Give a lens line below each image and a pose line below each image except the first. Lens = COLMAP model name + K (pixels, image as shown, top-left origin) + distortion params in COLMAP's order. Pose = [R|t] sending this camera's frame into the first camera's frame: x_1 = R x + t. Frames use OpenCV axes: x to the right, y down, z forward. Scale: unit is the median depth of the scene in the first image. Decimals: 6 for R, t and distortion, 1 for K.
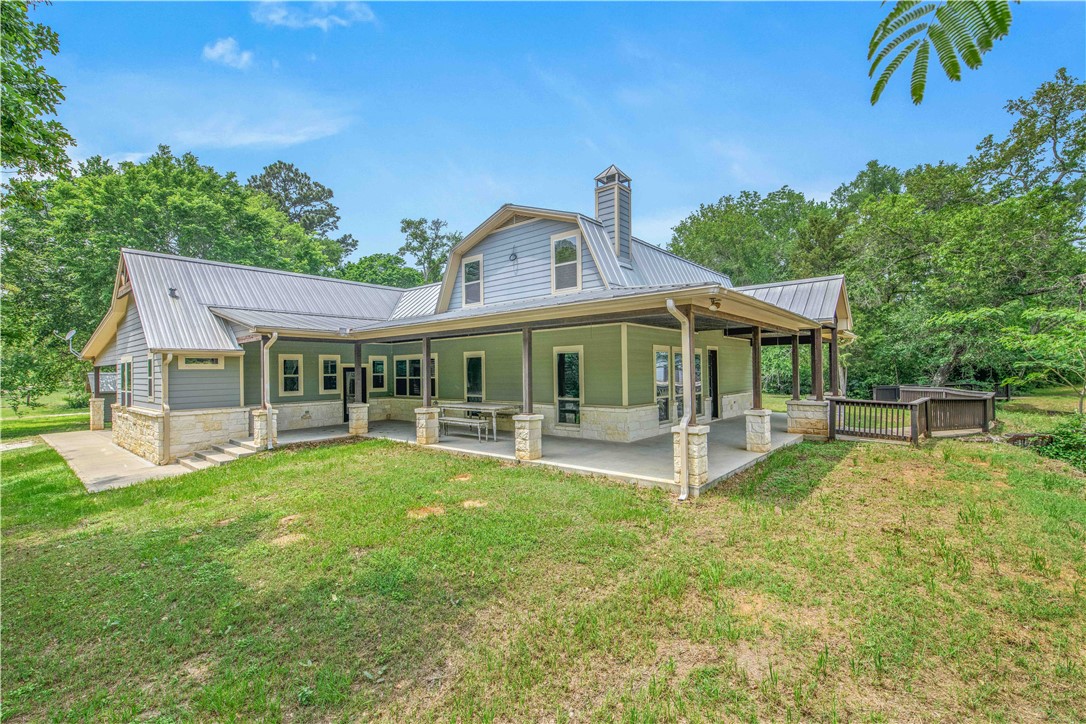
lens RADIAL K [[470.7, 0, 537.1], [0, 470.7, 362.7], [0, 0, 1]] dist [0.012062, -0.004023]
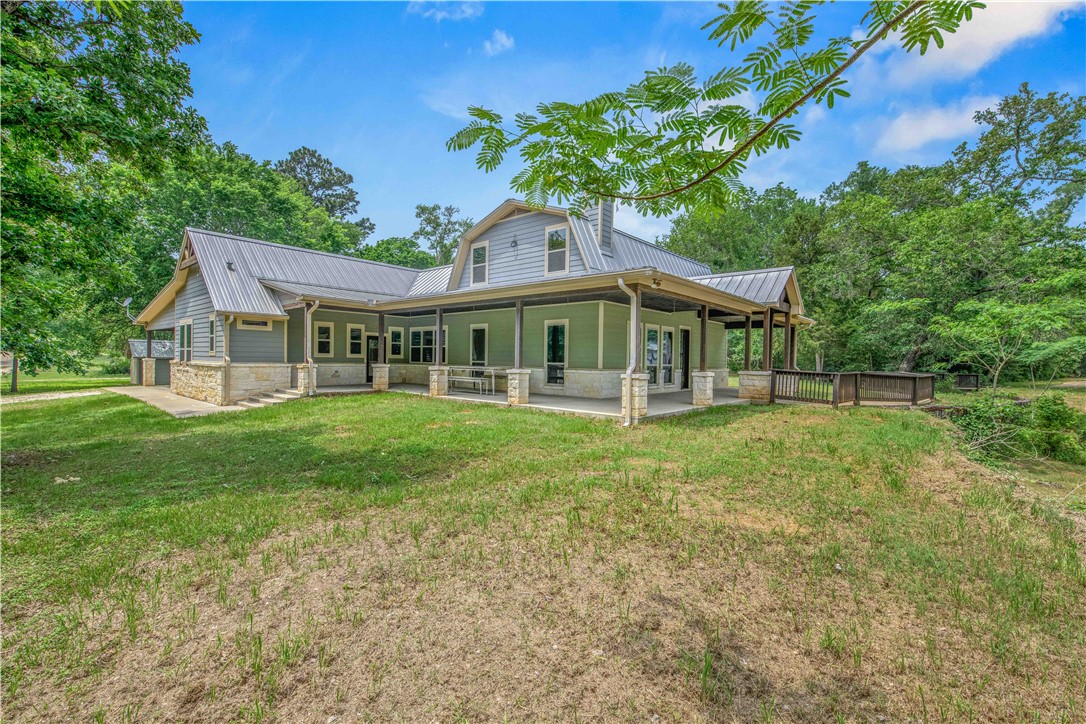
lens RADIAL K [[470.7, 0, 538.9], [0, 470.7, 361.5], [0, 0, 1]] dist [0.012062, -0.004023]
pose [[0.999453, 0.030043, -0.013857, 0.032224], [-0.029708, 0.999275, 0.023793, 0.035418], [0.014561, -0.023369, 0.999621, -0.164791]]
